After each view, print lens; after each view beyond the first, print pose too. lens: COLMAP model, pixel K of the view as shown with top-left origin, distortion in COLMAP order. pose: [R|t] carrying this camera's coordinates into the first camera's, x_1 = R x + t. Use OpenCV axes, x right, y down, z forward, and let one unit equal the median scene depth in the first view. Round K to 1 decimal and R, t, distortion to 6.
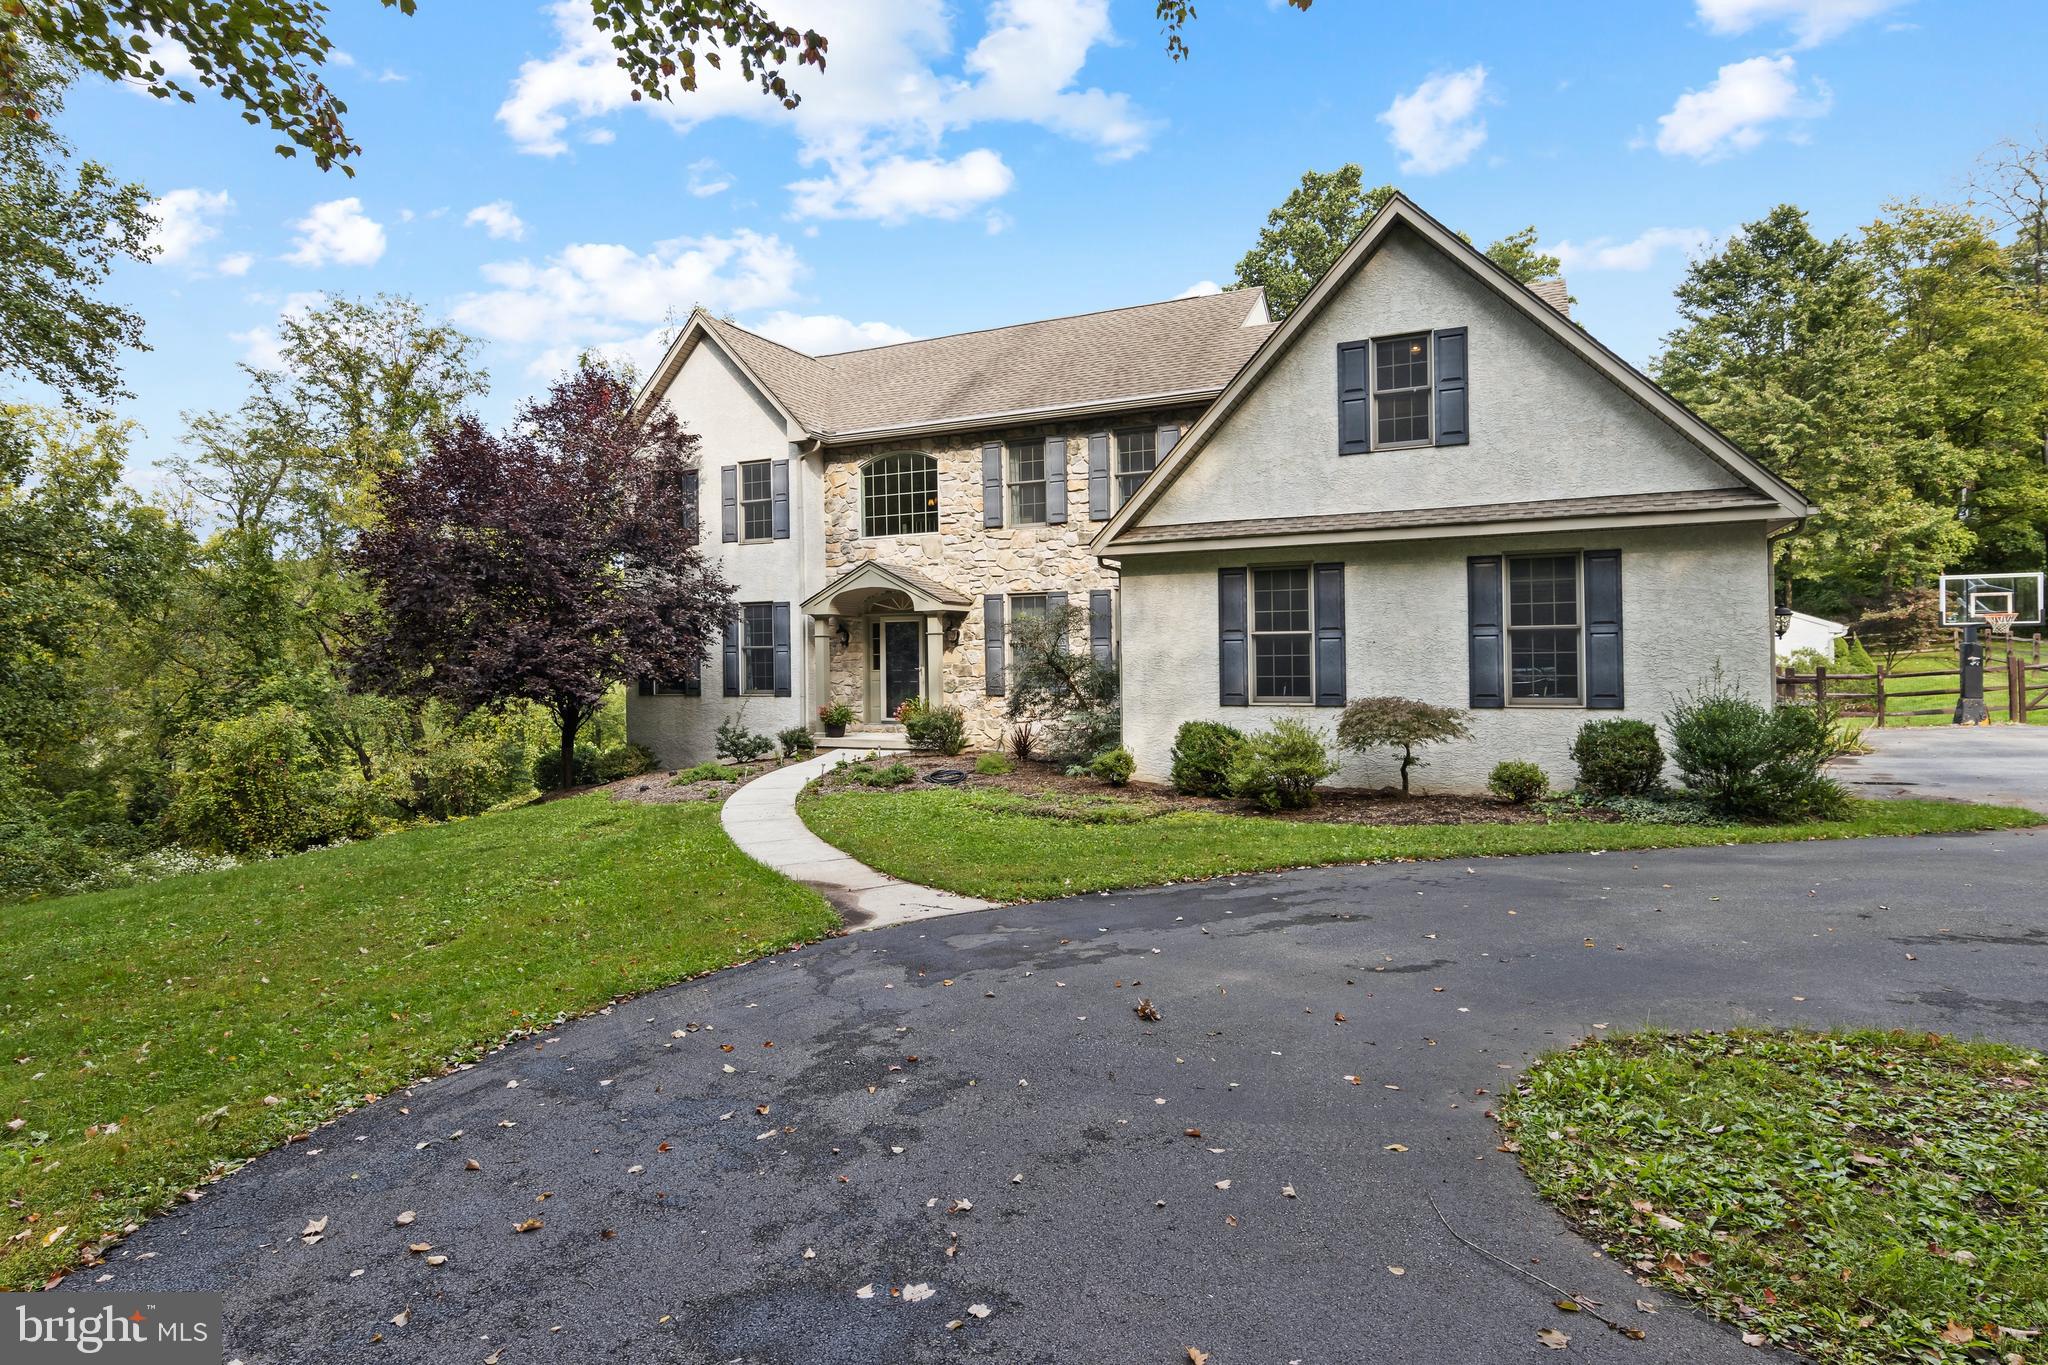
lens RADIAL K [[1058.1, 0, 1021.6], [0, 1058.1, 654.2], [0, 0, 1]] dist [0.002109, -0.000533]
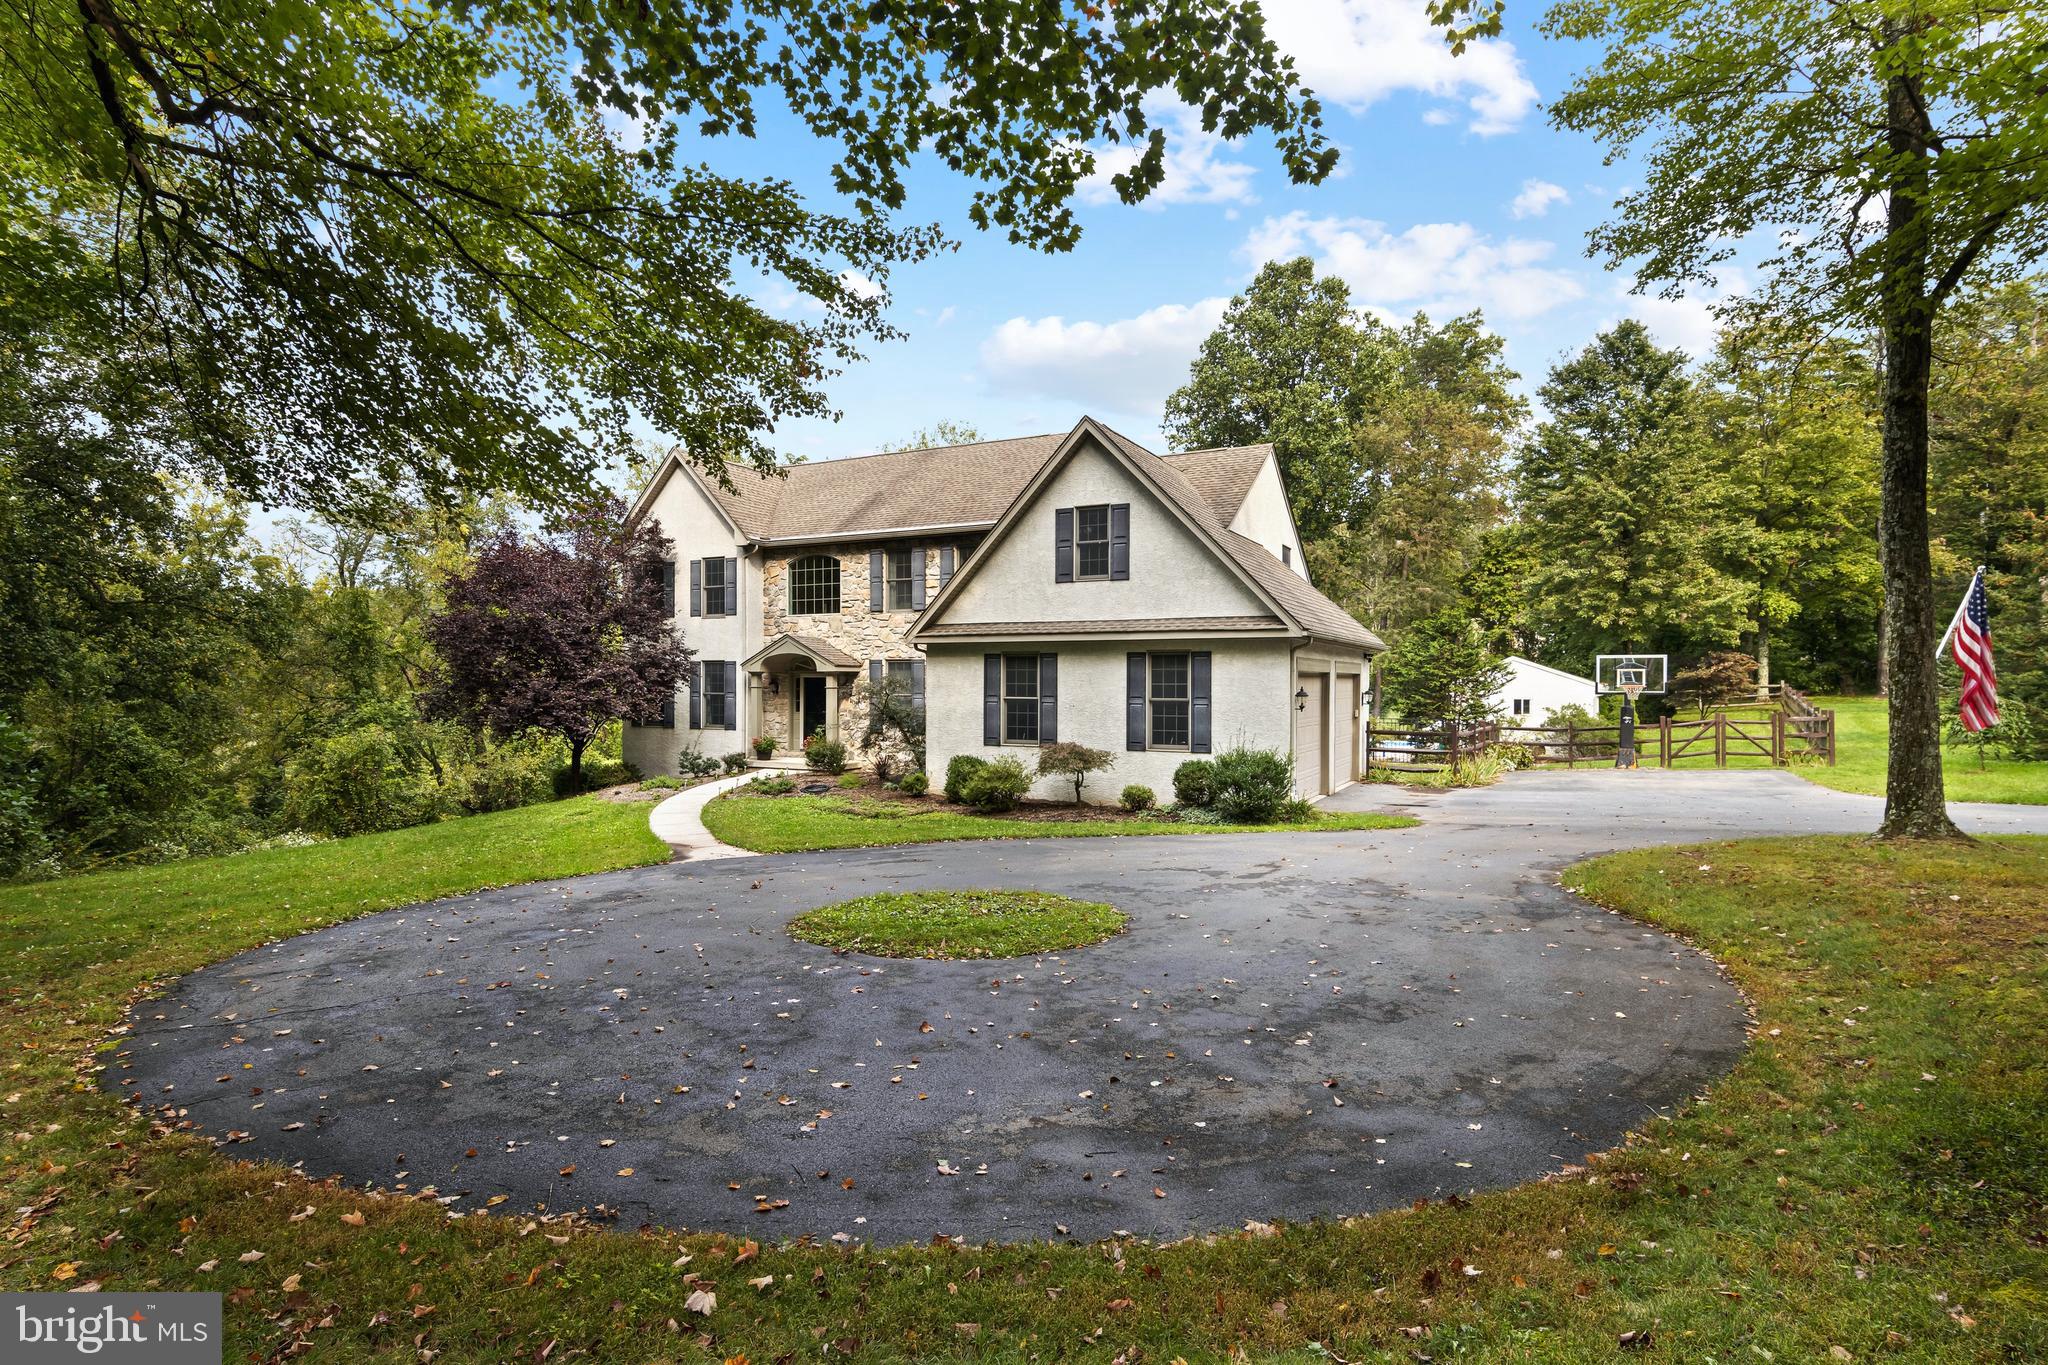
lens RADIAL K [[1036.3, 0, 1026.6], [0, 1036.3, 690.5], [0, 0, 1]] dist [0.000537, -0.000314]
pose [[0.998896, 0.017490, -0.043607, 0.224344], [-0.017068, 0.999804, 0.010046, -0.032401], [0.043774, -0.009290, 0.998998, -0.340789]]
